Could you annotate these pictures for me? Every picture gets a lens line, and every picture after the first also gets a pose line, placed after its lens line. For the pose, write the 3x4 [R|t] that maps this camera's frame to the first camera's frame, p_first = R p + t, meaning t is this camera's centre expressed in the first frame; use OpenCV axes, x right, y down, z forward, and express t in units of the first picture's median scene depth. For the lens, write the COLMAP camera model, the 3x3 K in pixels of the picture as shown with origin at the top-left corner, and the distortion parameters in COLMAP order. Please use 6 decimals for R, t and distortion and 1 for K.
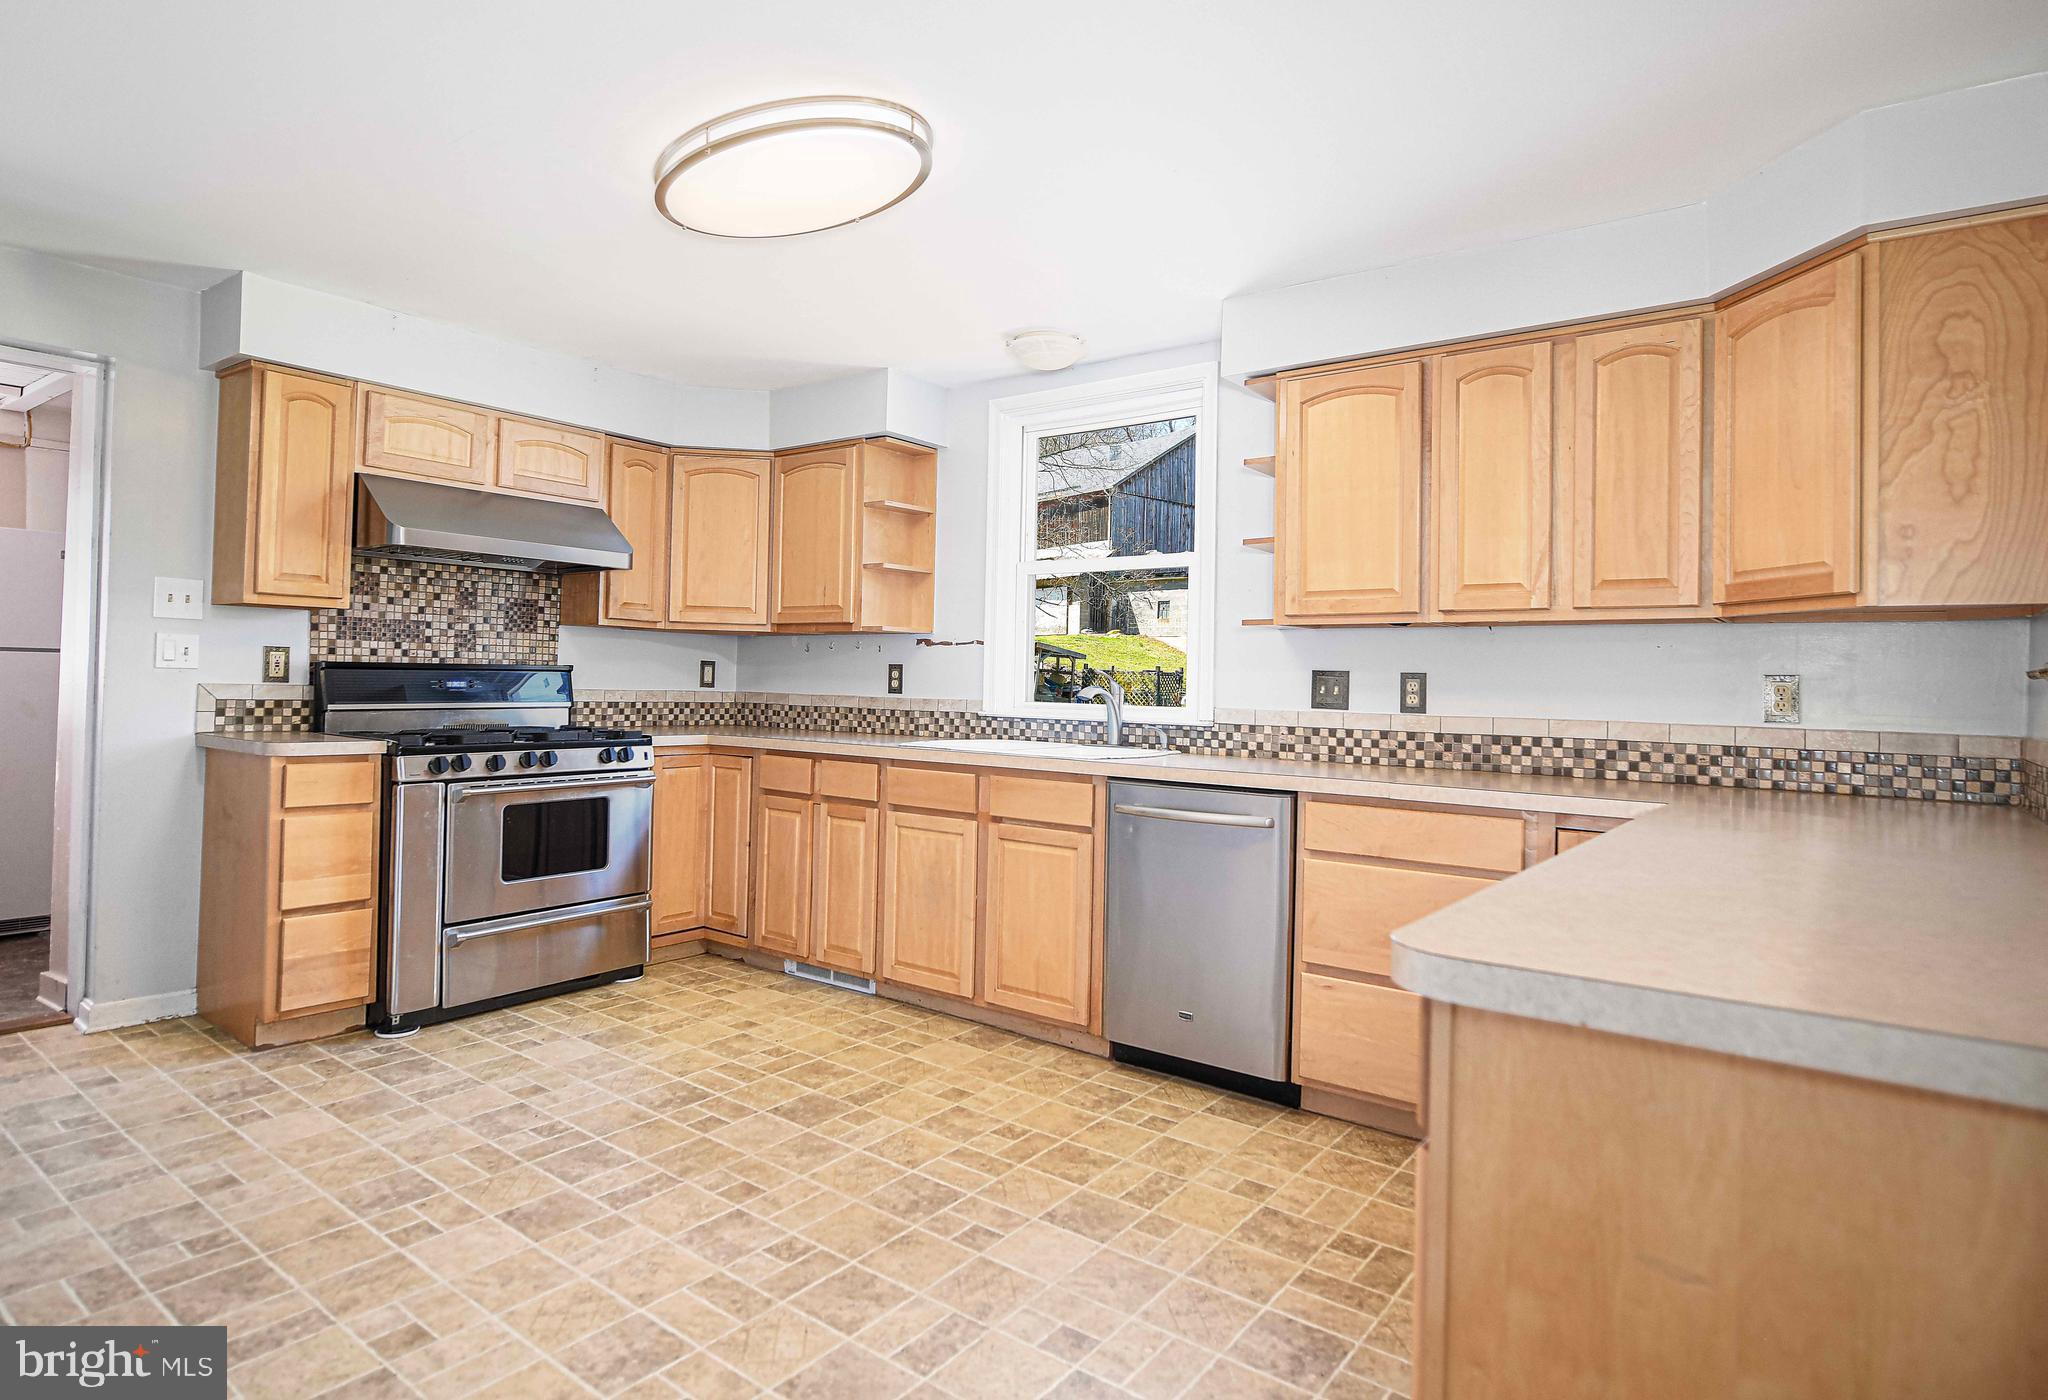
lens RADIAL K [[1114.0, 0, 1024.9], [0, 1114.0, 687.3], [0, 0, 1]] dist [-0.003337, -0.000481]
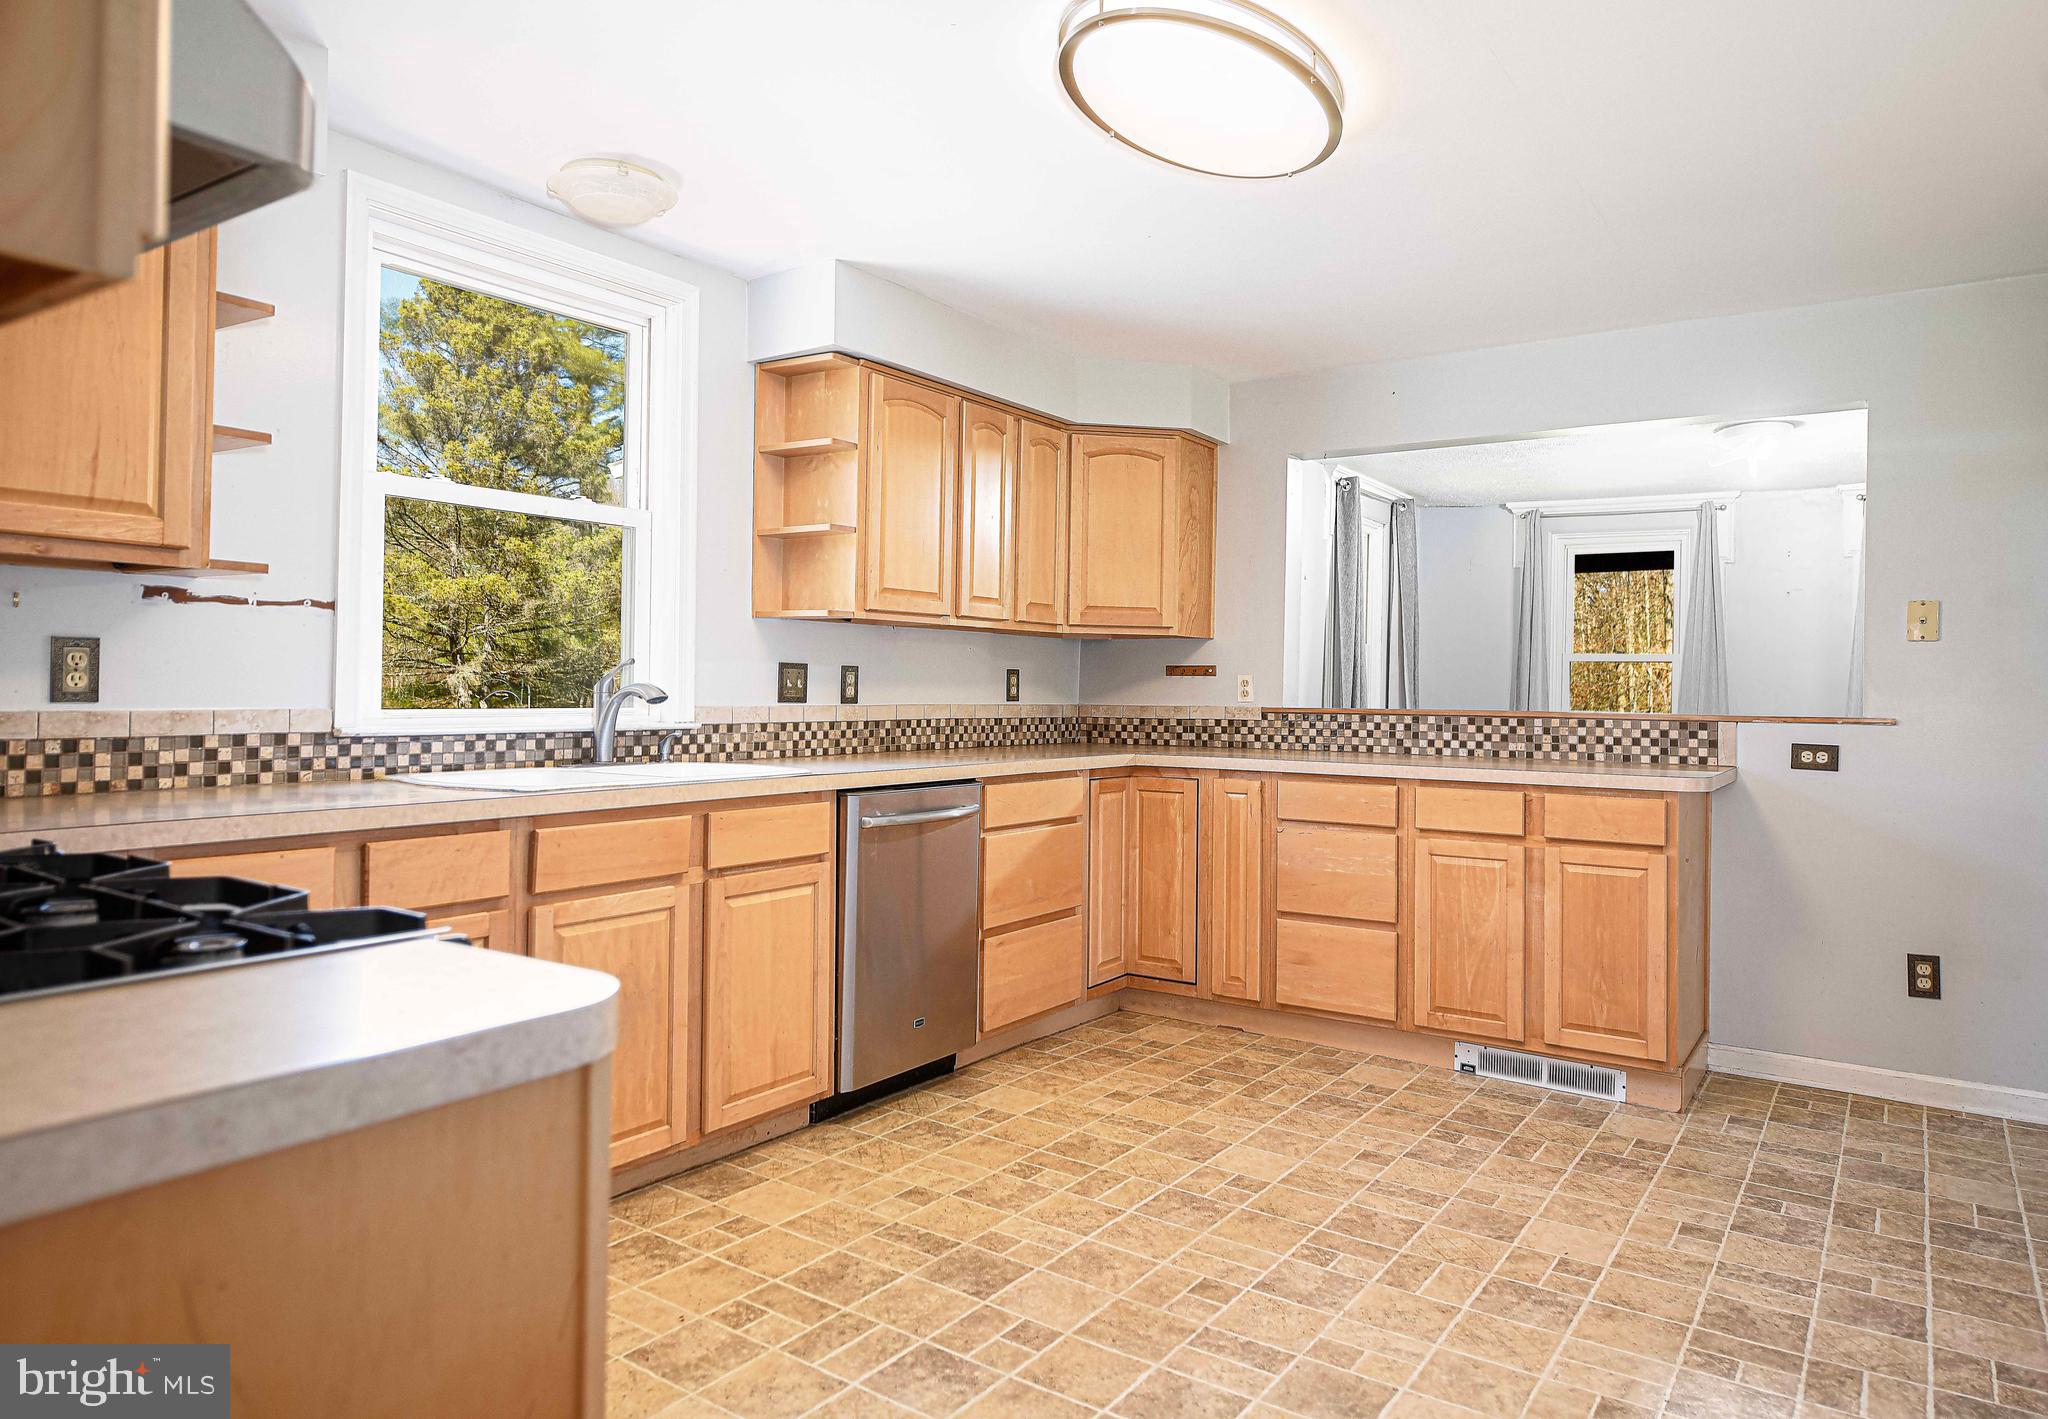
lens RADIAL K [[1328.3, 0, 1025.2], [0, 1328.3, 700.2], [0, 0, 1]] dist [0.008206, 0.000725]
pose [[-0.052657, -0.032138, 0.998095, -0.952561], [-0.009180, 0.999455, 0.031697, -0.022569], [-0.998570, -0.007493, -0.052924, 0.915675]]
